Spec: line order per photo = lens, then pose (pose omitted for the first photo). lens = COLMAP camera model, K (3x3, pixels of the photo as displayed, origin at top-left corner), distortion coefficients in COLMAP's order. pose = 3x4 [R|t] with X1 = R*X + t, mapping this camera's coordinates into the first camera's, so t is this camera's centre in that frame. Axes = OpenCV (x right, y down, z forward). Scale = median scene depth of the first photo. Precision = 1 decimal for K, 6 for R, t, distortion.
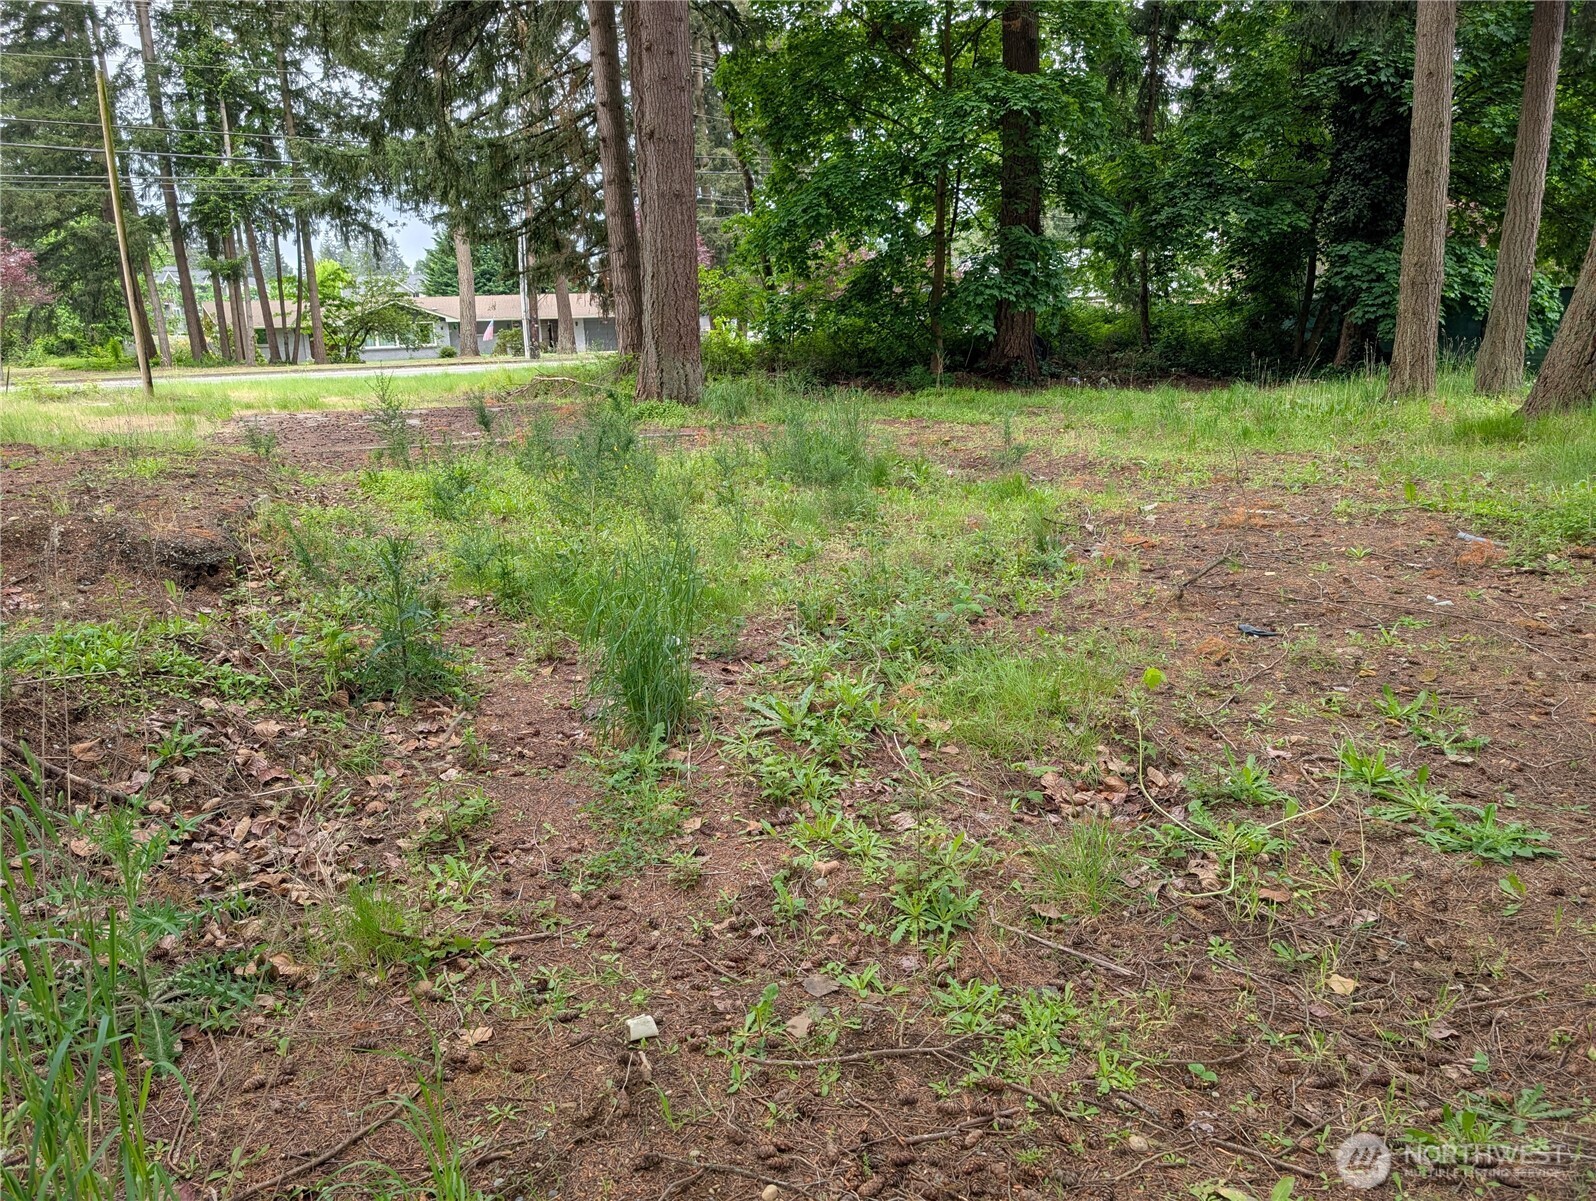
lens RADIAL K [[1128.2, 0, 774.3], [0, 1128.2, 606.3], [0, 0, 1]] dist [0.004824, -0.007443]
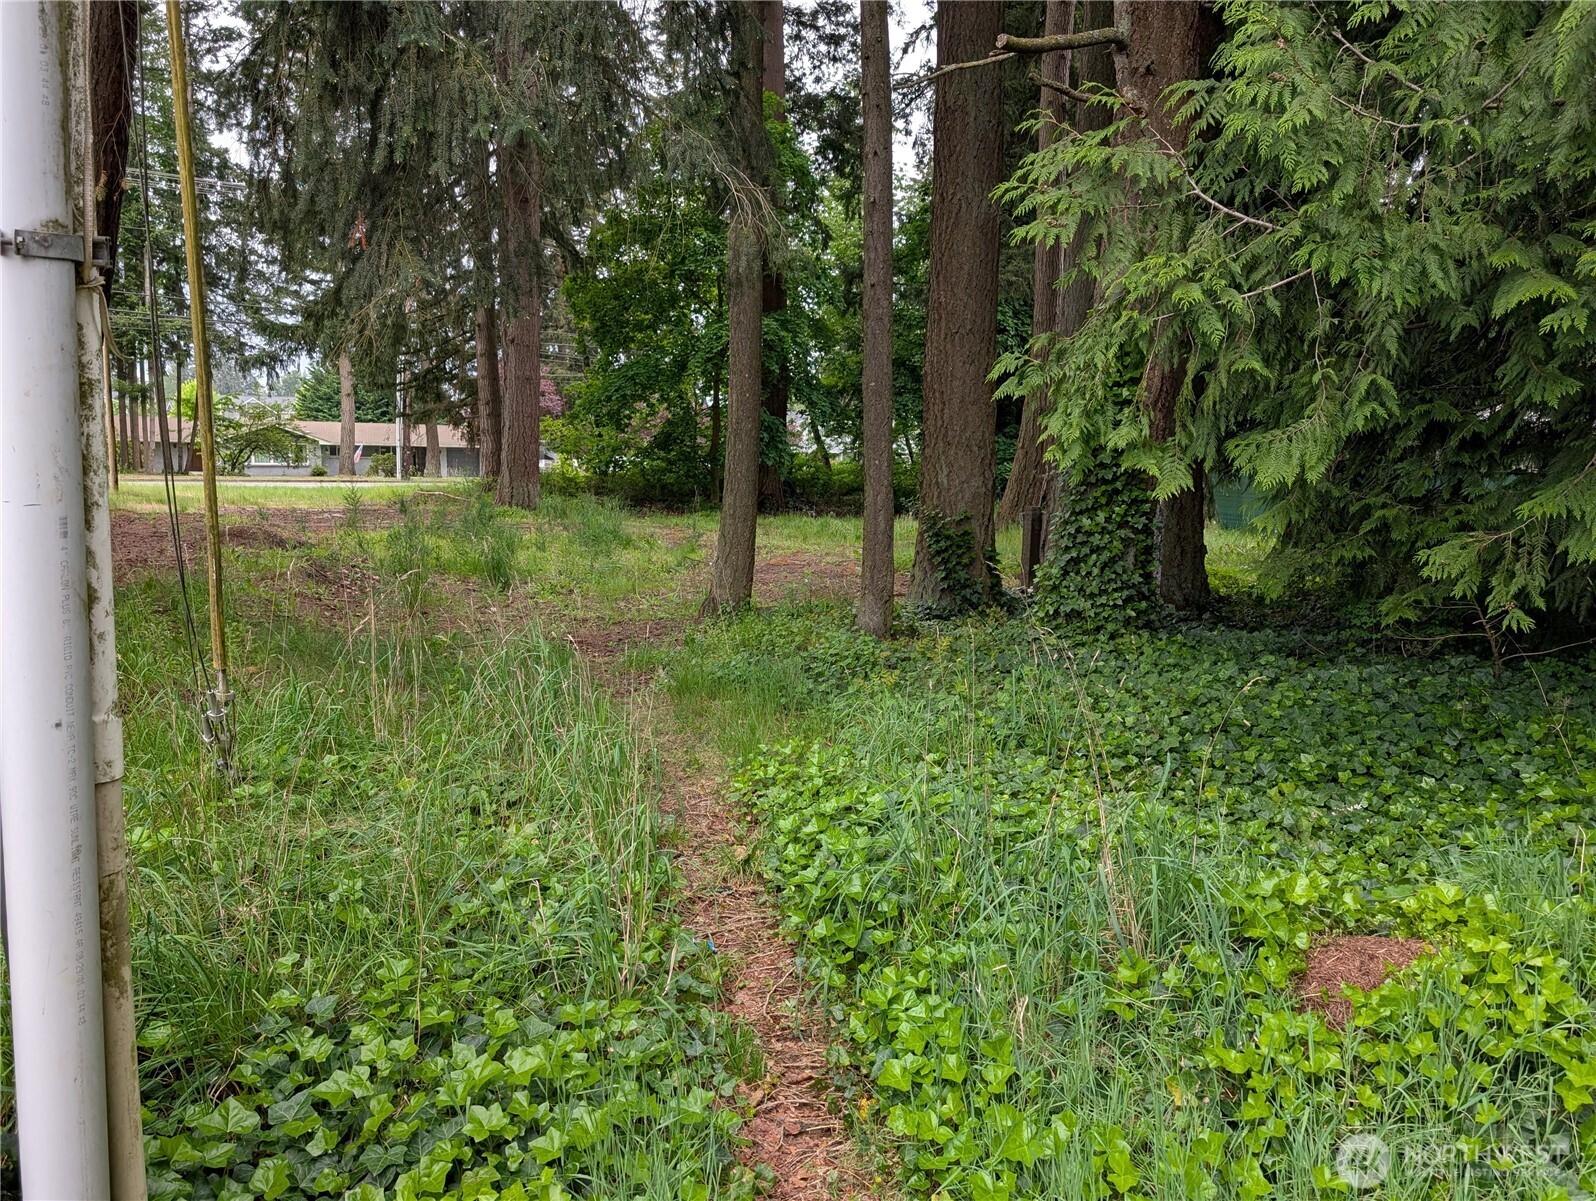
lens RADIAL K [[1128.2, 0, 774.3], [0, 1128.2, 606.3], [0, 0, 1]] dist [0.004824, -0.007443]
pose [[0.991173, 0.034259, 0.128069, 0.021726], [-0.018656, 0.992465, -0.121102, 0.045627], [-0.131253, 0.117644, 0.984344, -0.188028]]
